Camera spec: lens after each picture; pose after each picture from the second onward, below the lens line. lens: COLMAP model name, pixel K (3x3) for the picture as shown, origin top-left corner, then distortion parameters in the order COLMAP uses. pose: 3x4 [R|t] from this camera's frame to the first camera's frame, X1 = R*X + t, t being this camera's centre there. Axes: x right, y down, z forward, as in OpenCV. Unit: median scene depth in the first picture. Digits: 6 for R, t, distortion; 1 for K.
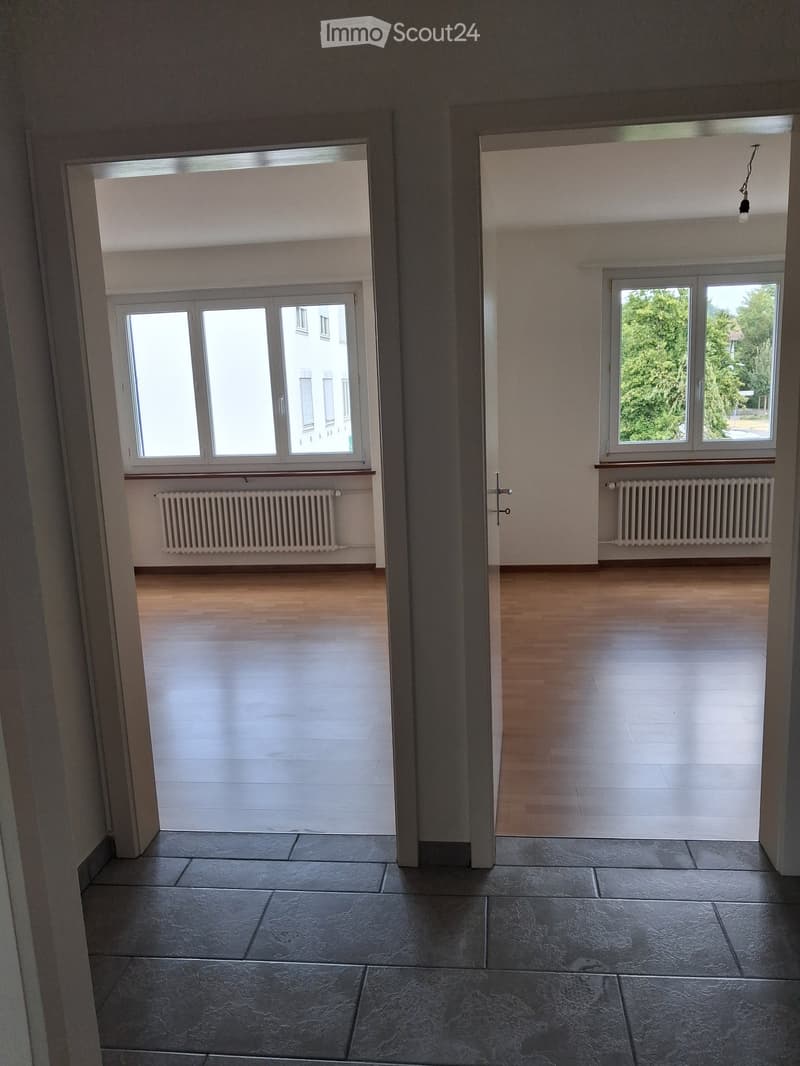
lens RADIAL K [[840.7, 0, 400.0], [0, 840.7, 533.0], [0, 0, 1]] dist [-0.006713, -0.009488]
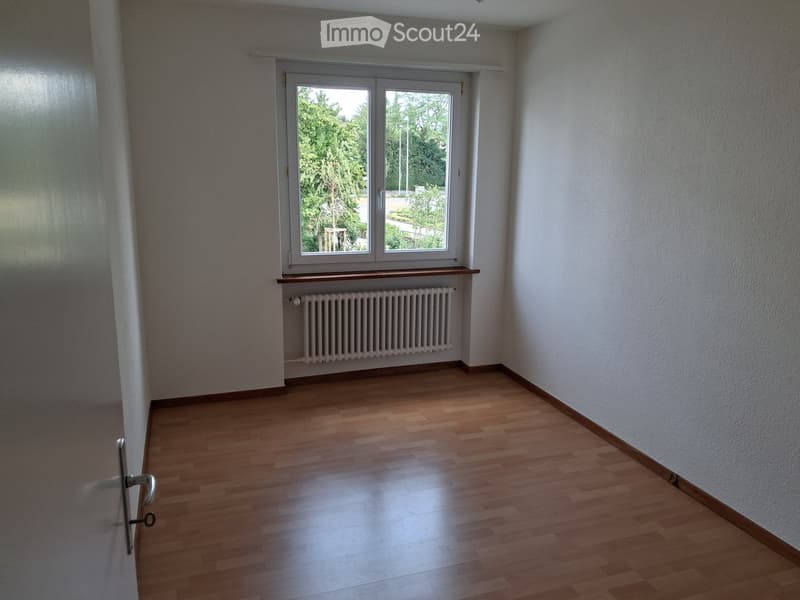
lens RADIAL K [[636.9, 0, 400.0], [0, 636.9, 300.0], [0, 0, 1]] dist [0.091315, -0.001308]
pose [[0.901941, -0.047836, 0.429201, 0.052280], [0.034815, 0.998666, 0.038143, -0.079154], [-0.430453, -0.019460, 0.902403, 0.311863]]
